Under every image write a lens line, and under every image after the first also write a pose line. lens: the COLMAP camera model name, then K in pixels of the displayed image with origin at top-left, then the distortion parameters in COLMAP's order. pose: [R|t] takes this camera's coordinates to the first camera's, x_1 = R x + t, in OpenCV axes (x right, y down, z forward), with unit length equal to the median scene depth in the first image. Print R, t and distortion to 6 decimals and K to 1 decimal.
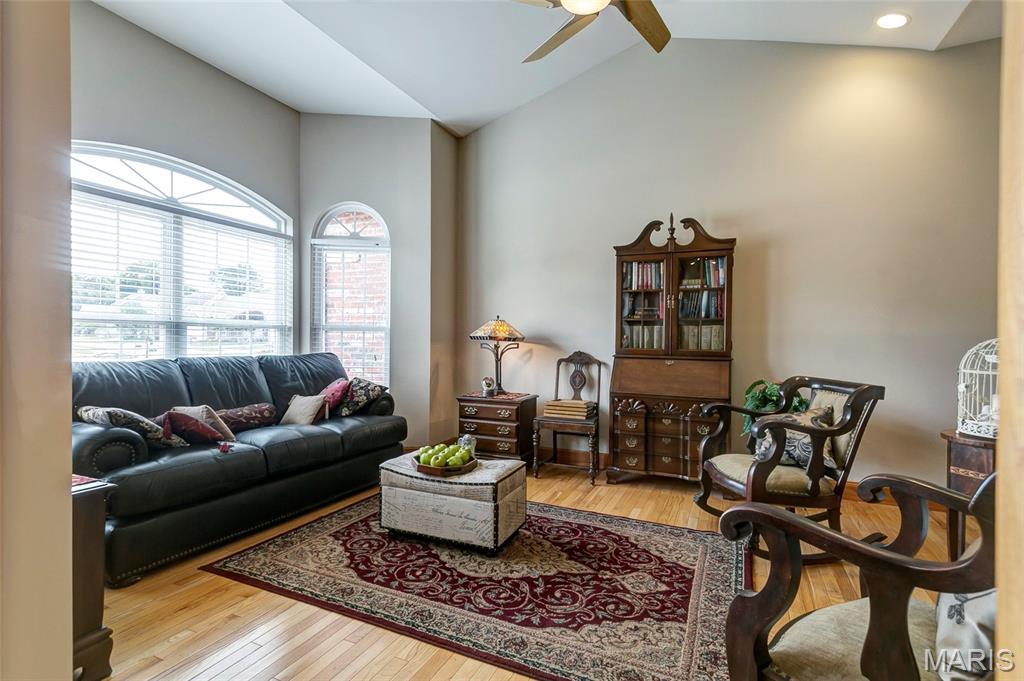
lens RADIAL K [[487.8, 0, 512.0], [0, 487.8, 340.5], [0, 0, 1]] dist [0.001328, -0.000129]
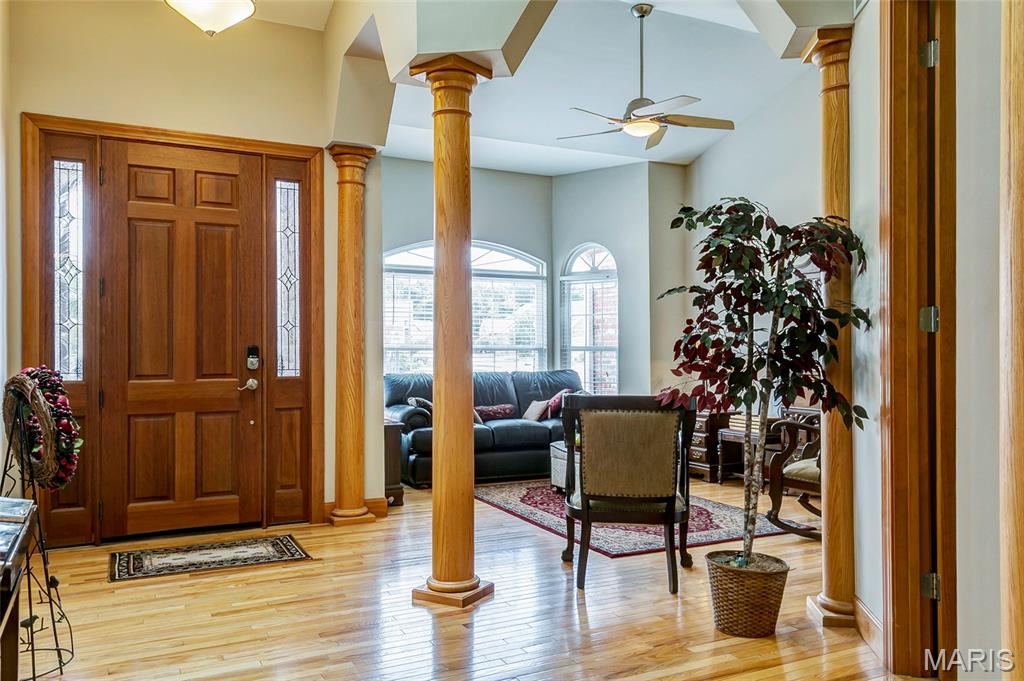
lens RADIAL K [[755.0, 0, 512.0], [0, 755.0, 340.5], [0, 0, 1]] dist [0.000668, -0.000084]
pose [[0.776001, -0.024390, -0.630259, 0.700103], [0.012462, 0.999650, -0.023342, -0.005559], [0.630608, 0.010259, 0.776034, -0.557960]]
